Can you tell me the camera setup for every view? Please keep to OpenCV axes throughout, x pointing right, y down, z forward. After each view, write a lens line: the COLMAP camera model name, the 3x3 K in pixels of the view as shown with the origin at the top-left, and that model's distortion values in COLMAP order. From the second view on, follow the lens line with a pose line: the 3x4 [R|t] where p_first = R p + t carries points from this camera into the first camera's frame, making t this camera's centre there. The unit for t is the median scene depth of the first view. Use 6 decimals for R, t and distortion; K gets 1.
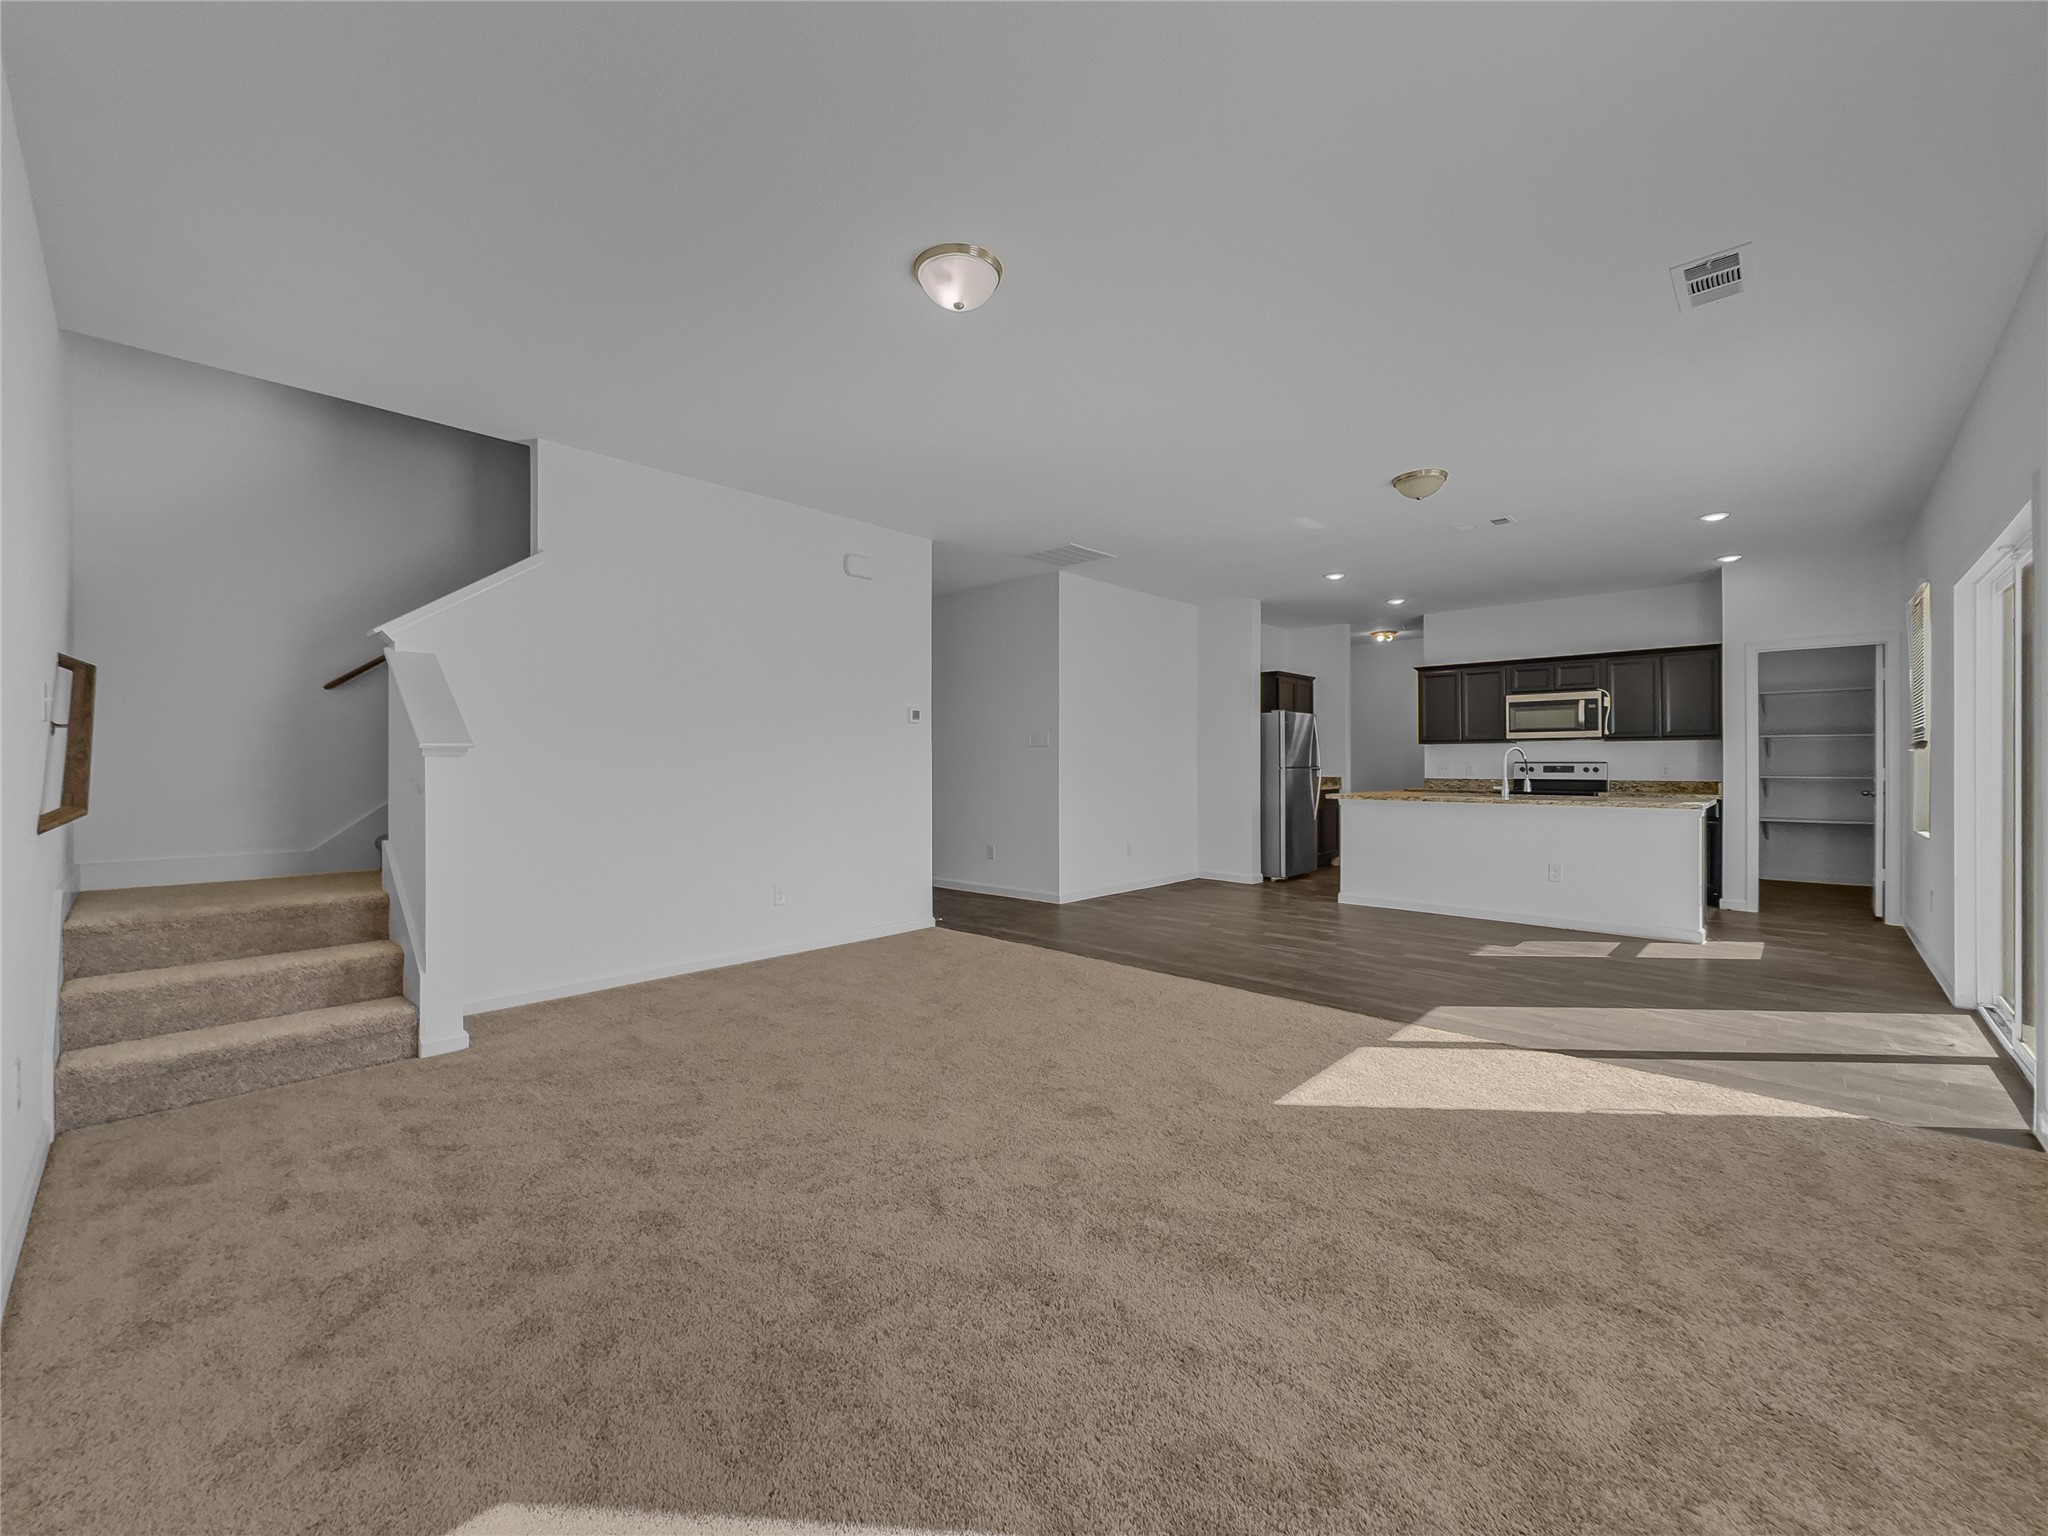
lens RADIAL K [[818.9, 0, 1029.5], [0, 818.9, 759.5], [0, 0, 1]] dist [-0.001893, -0.000157]
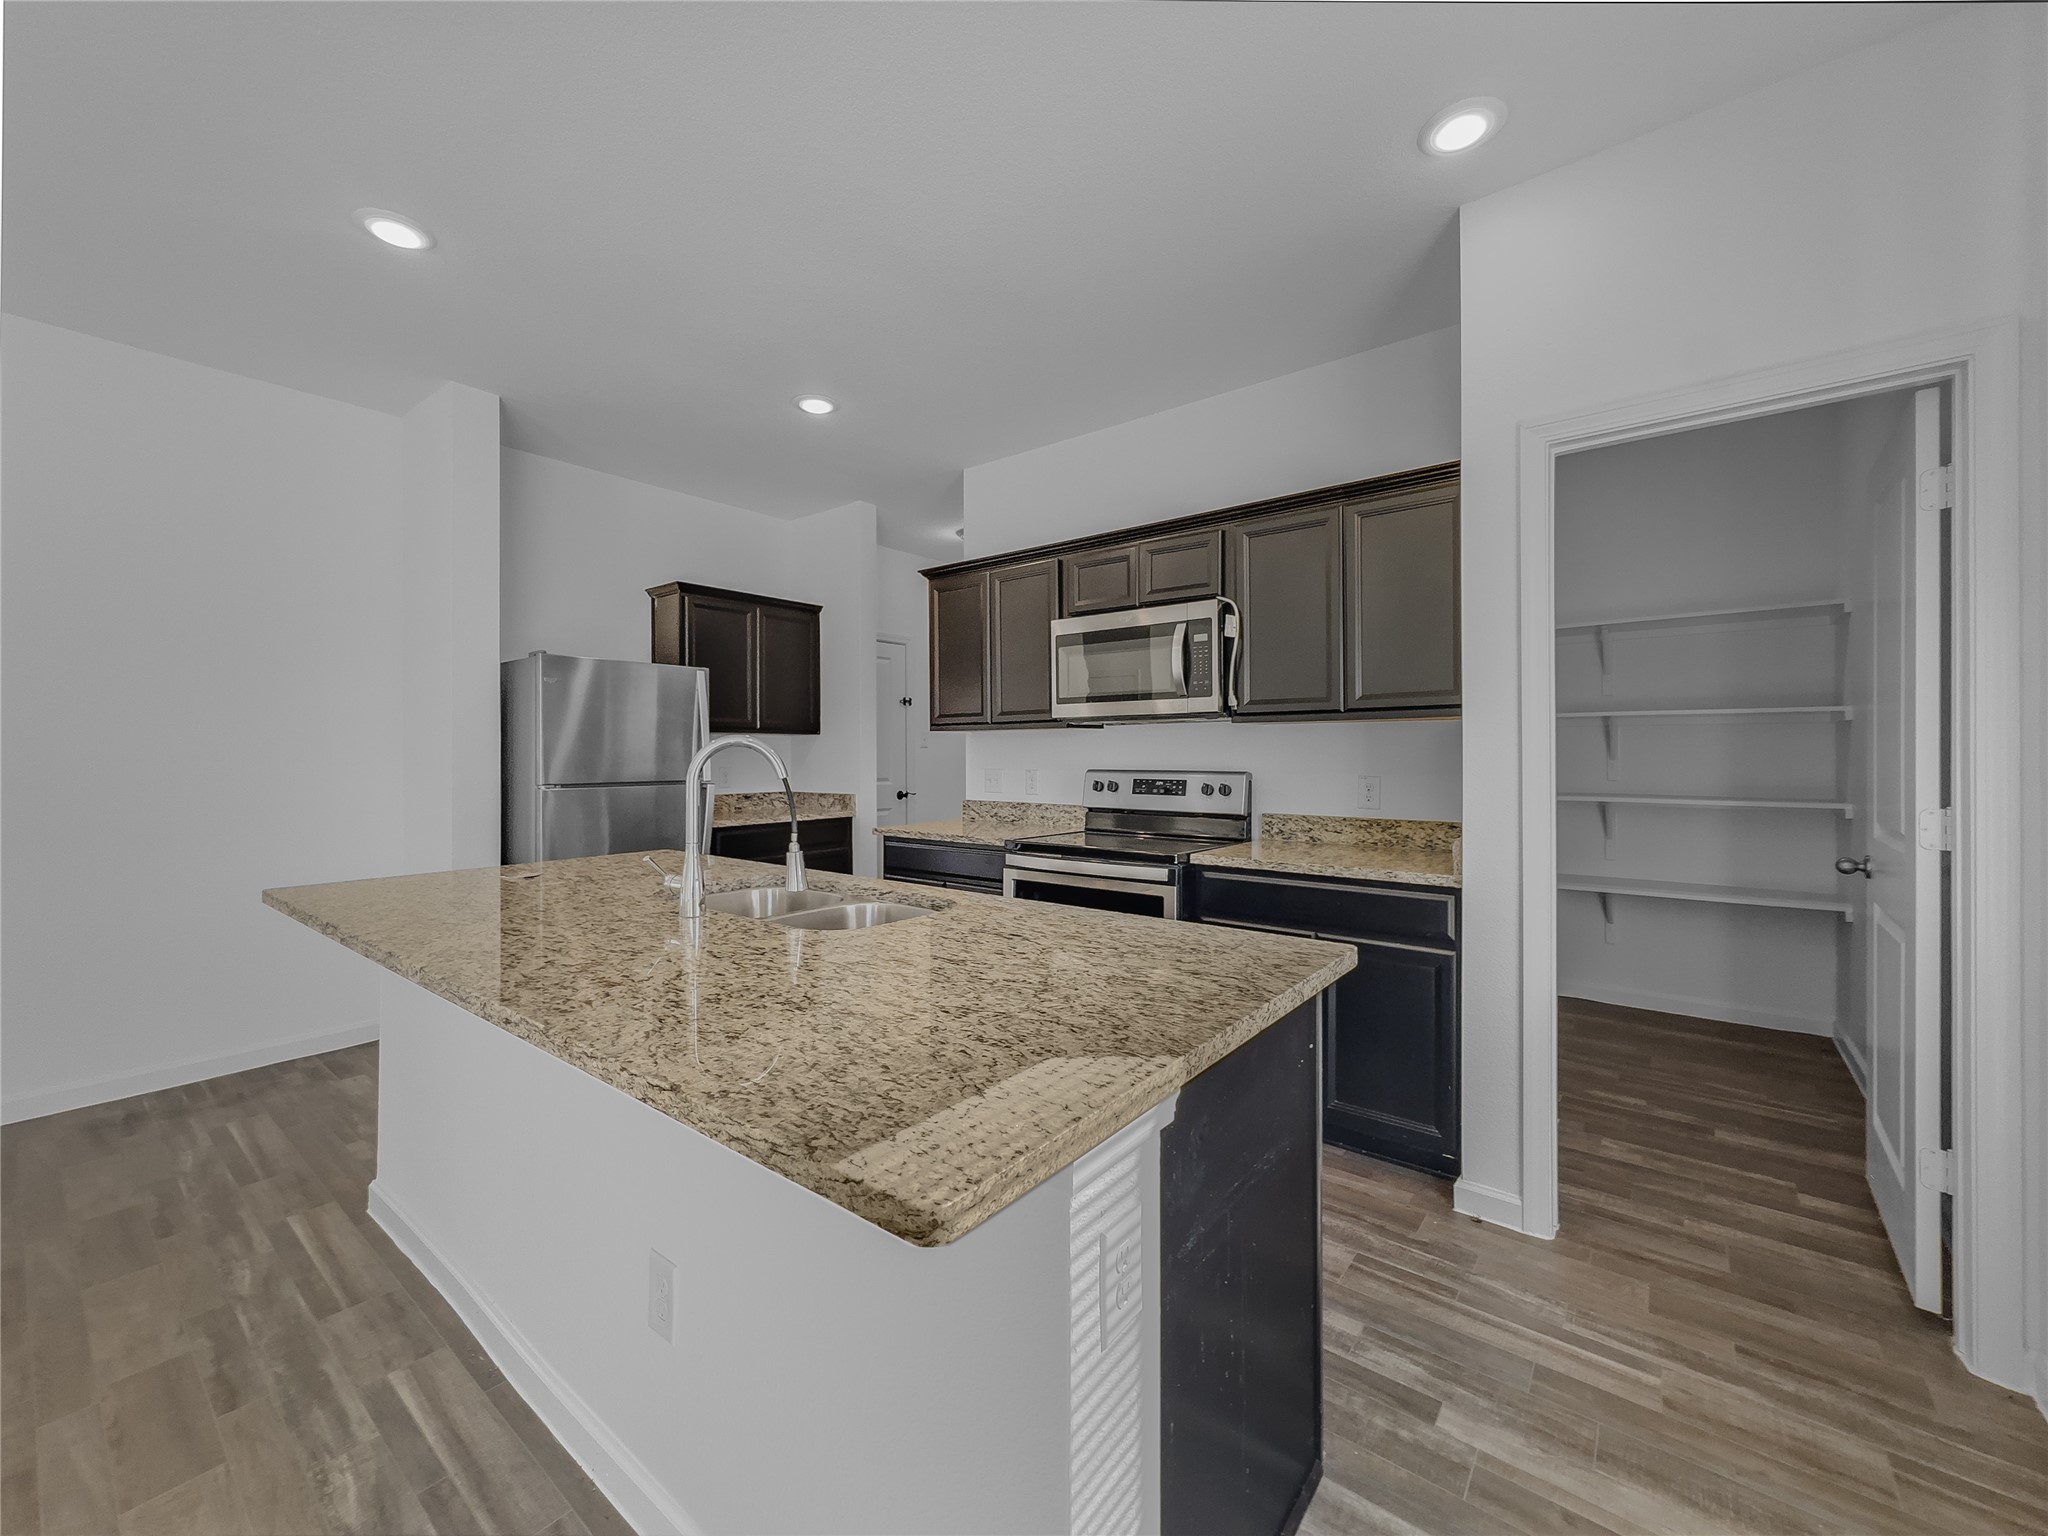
lens RADIAL K [[817.6, 0, 1026.1], [0, 817.6, 748.4], [0, 0, 1]] dist [0.011054, 0.000063]
pose [[0.996307, -0.005568, 0.085686, 0.565350], [0.005308, 0.999981, 0.003258, -0.011199], [-0.085702, -0.002791, 0.996317, 0.597395]]
